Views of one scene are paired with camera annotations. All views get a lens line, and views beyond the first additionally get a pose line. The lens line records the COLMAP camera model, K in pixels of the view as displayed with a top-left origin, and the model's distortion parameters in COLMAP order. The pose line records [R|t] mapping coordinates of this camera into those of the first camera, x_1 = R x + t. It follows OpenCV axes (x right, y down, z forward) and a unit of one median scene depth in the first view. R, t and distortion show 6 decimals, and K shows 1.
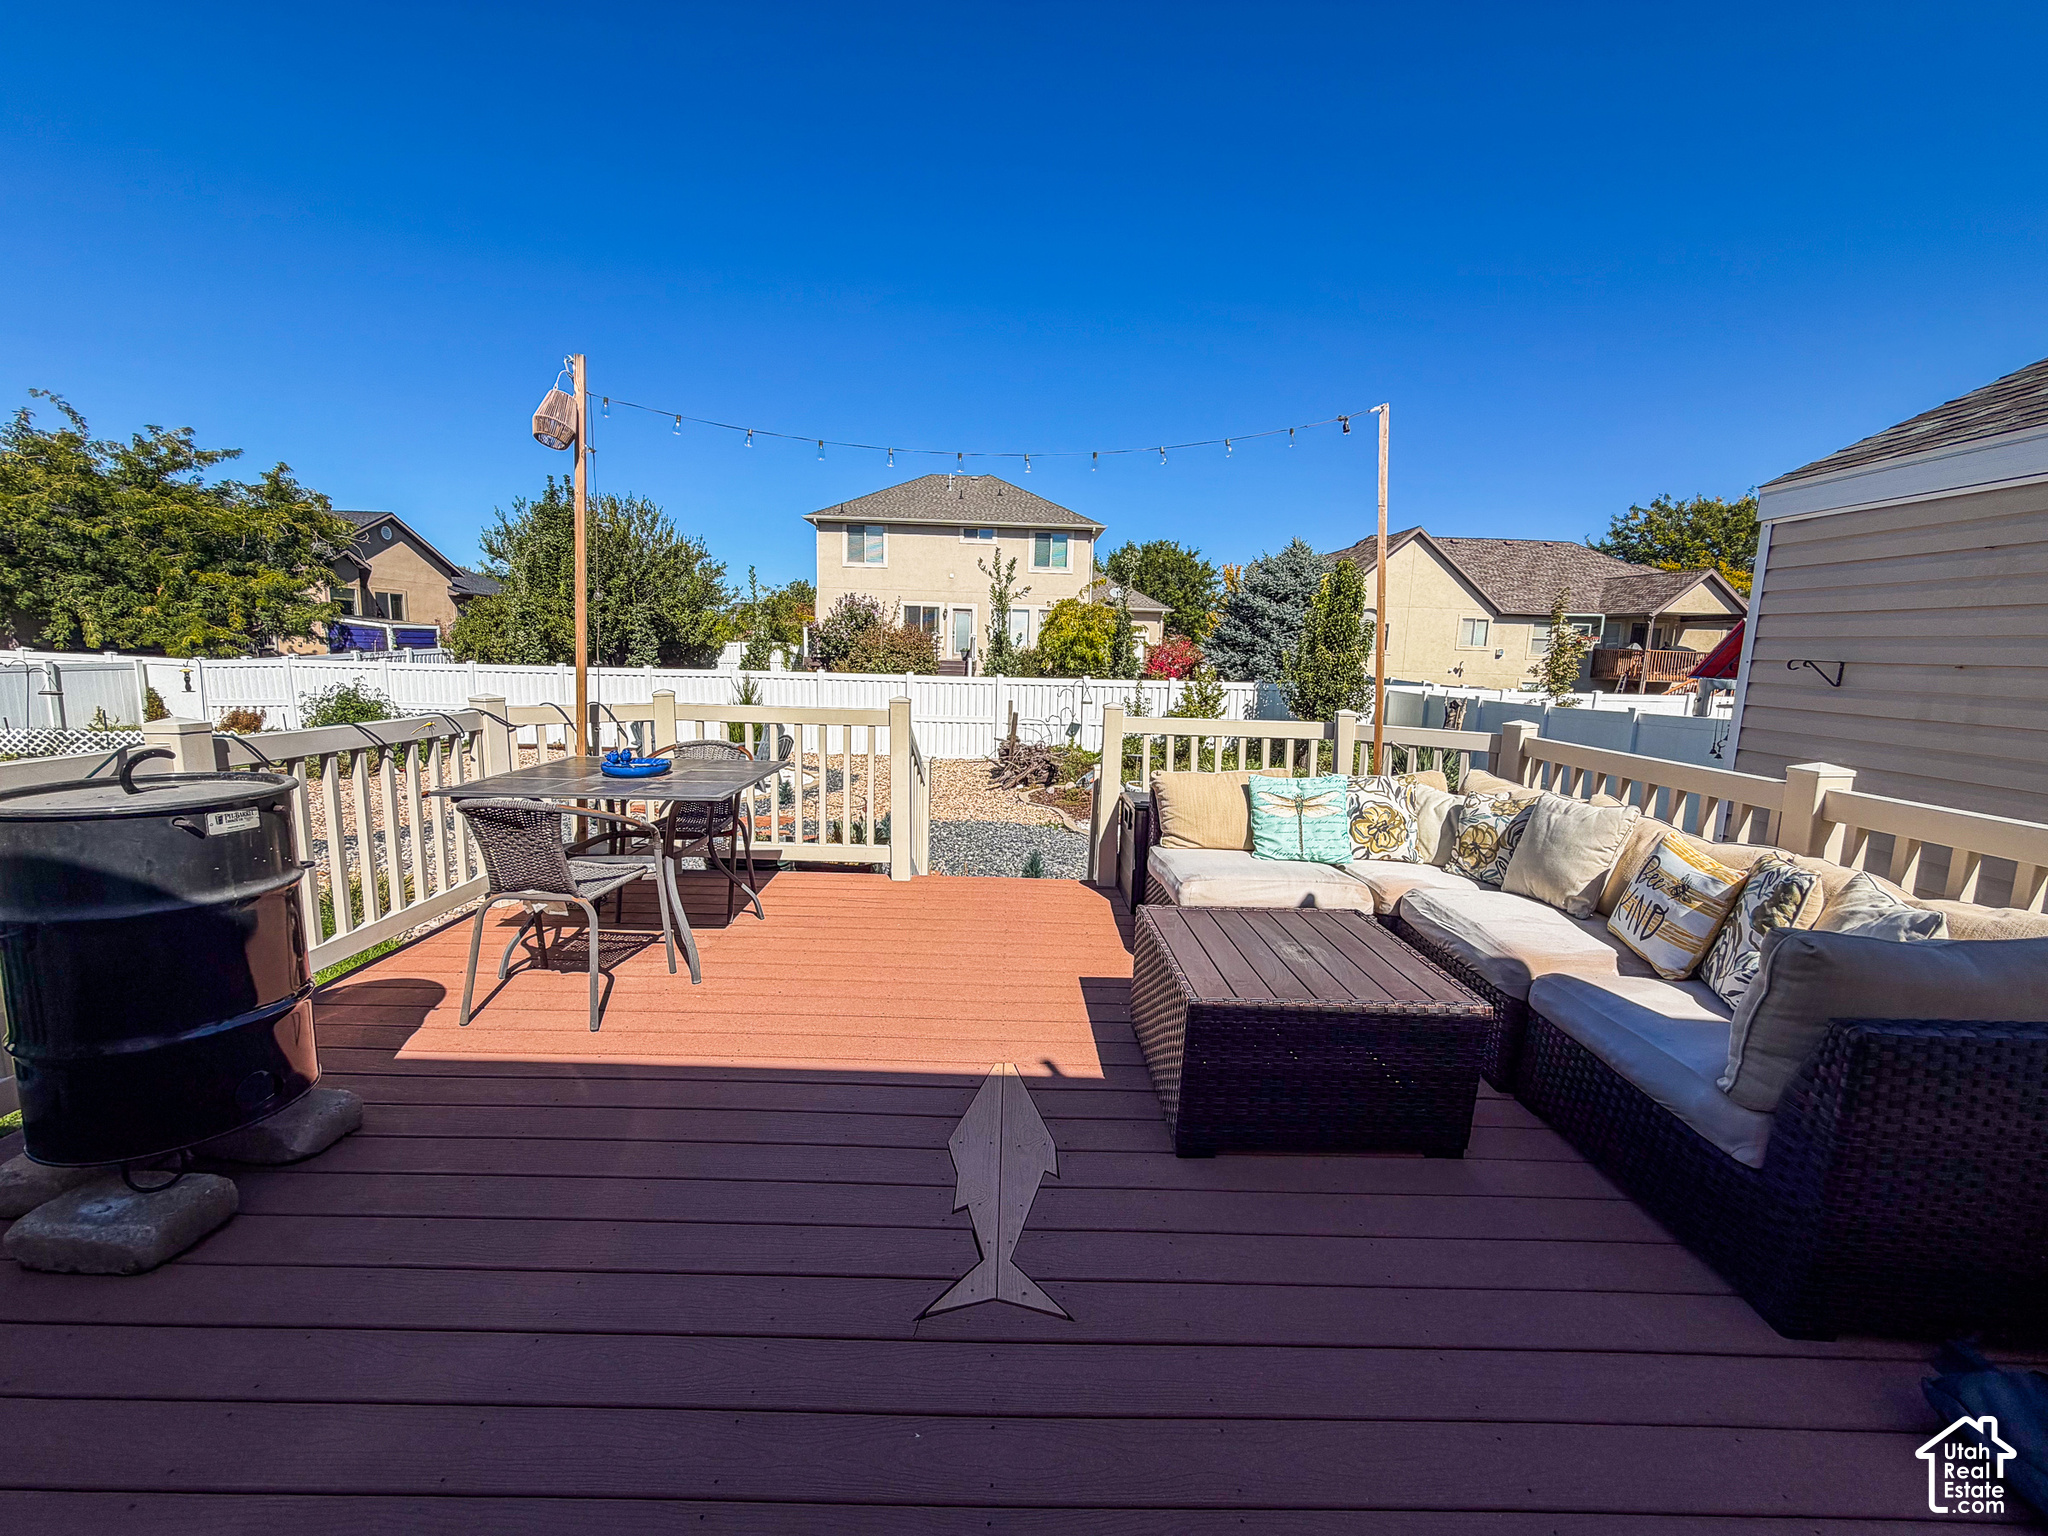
lens RADIAL K [[825.3, 0, 1014.2], [0, 825.3, 772.7], [0, 0, 1]] dist [-0.000107, -0.000174]
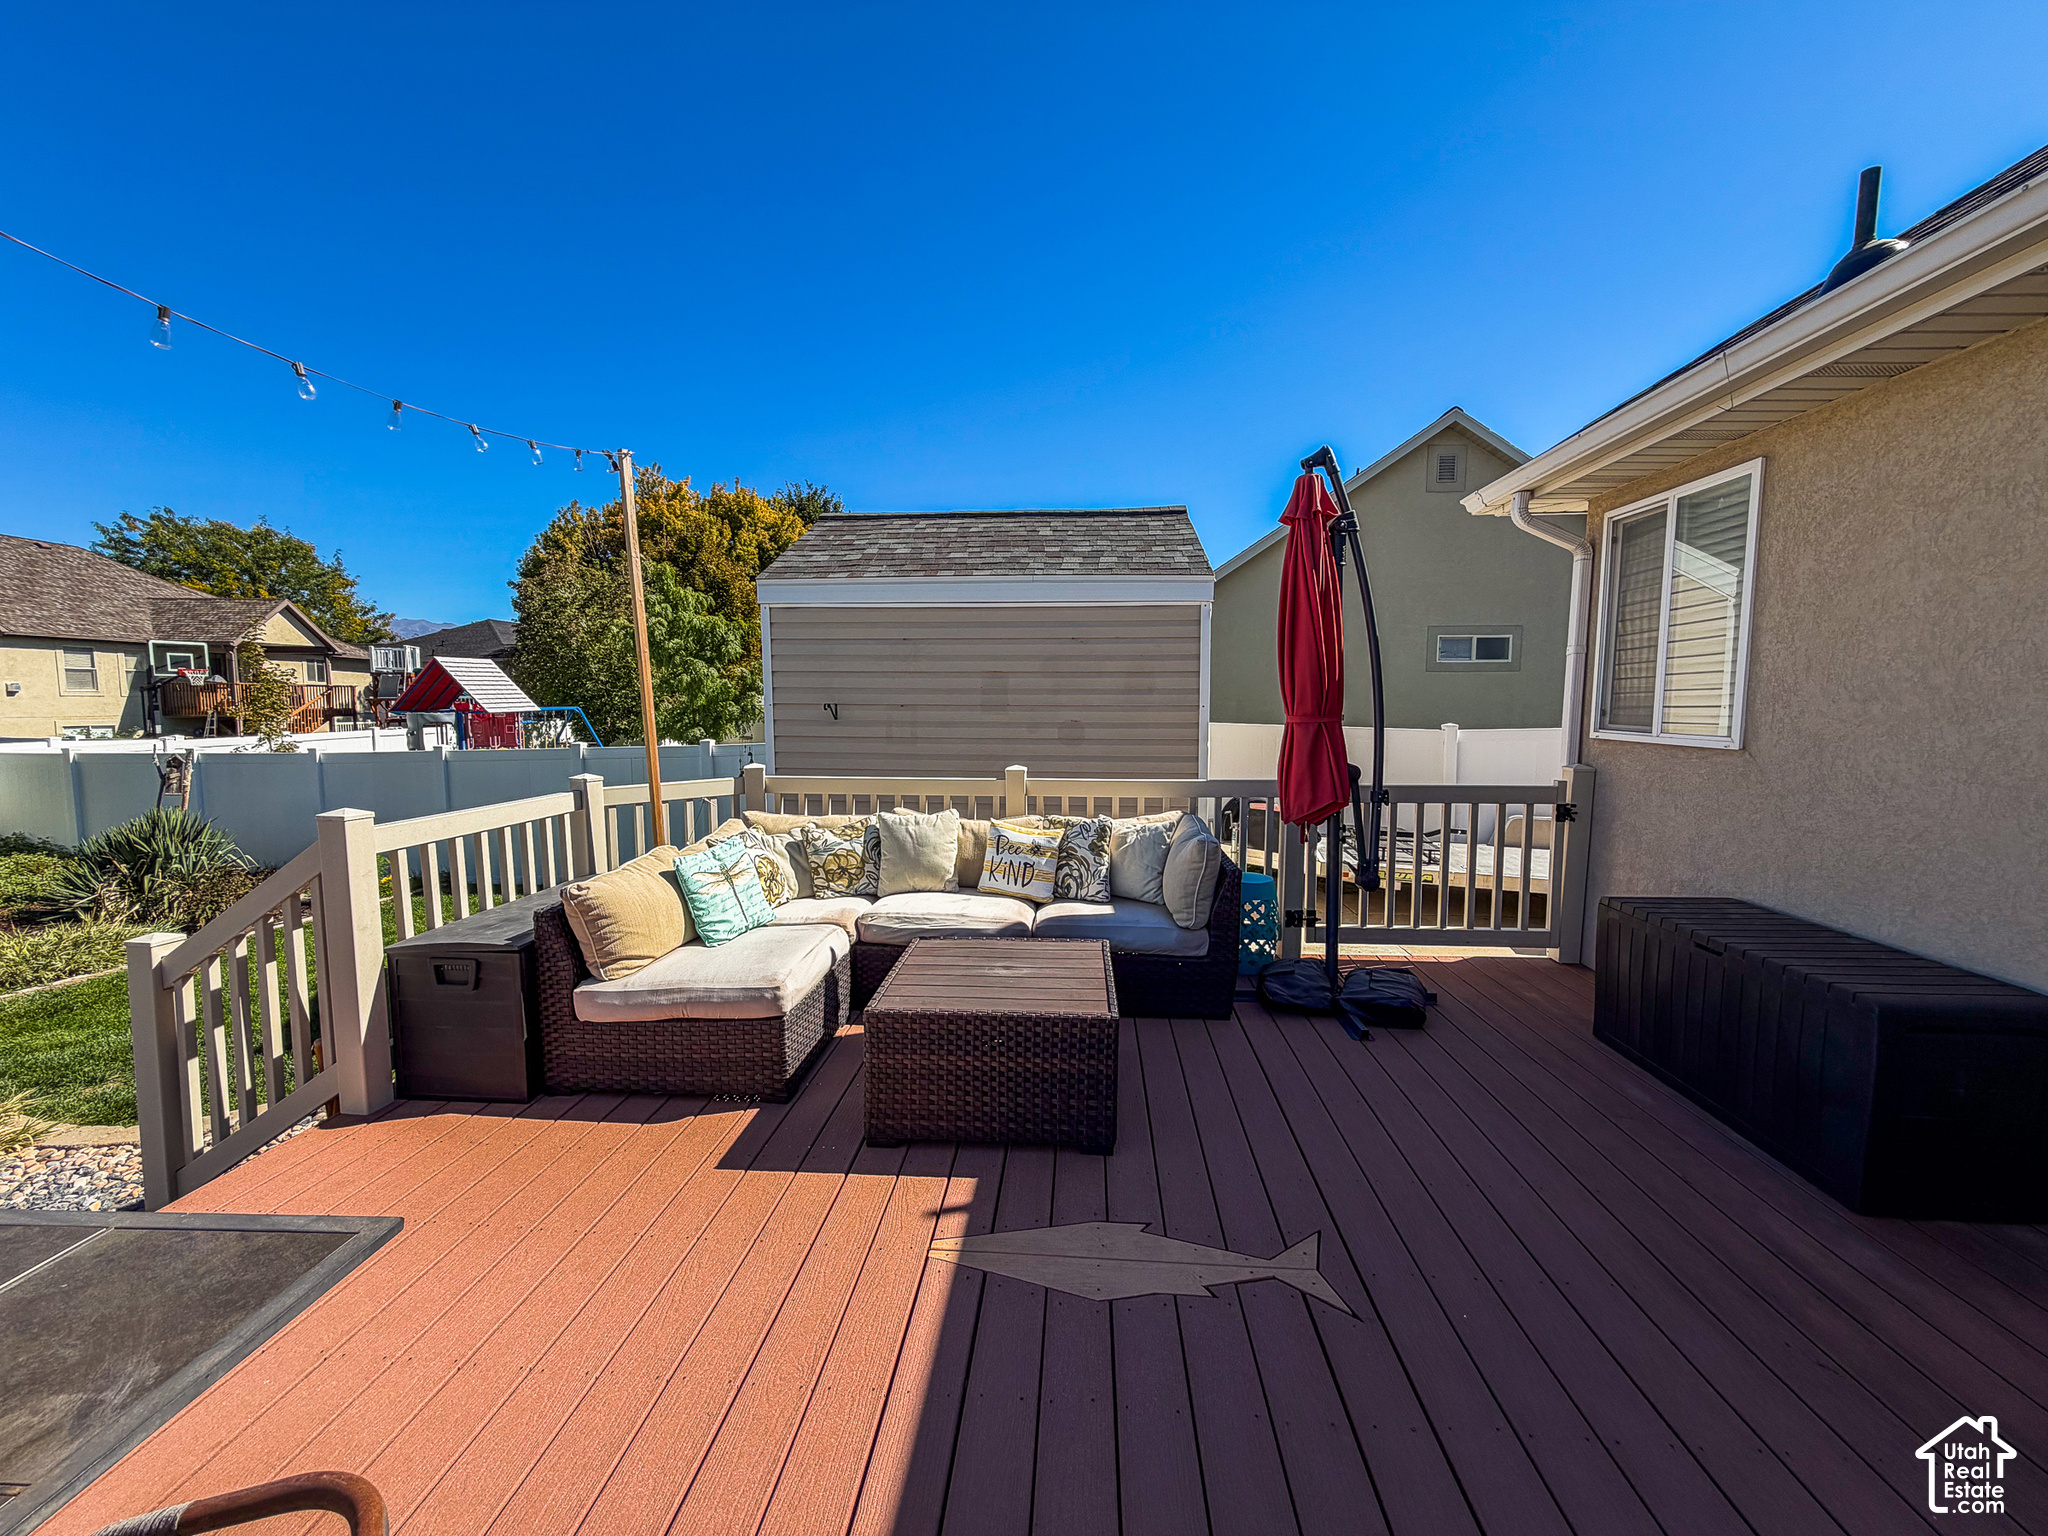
lens RADIAL K [[825.3, 0, 1023.3], [0, 825.3, 776.6], [0, 0, 1]] dist [-0.000107, -0.000174]
pose [[0.068134, -0.120671, 0.990352, -0.569947], [0.148570, 0.982817, 0.109532, -0.130346], [-0.986552, 0.139674, 0.084892, 0.603037]]
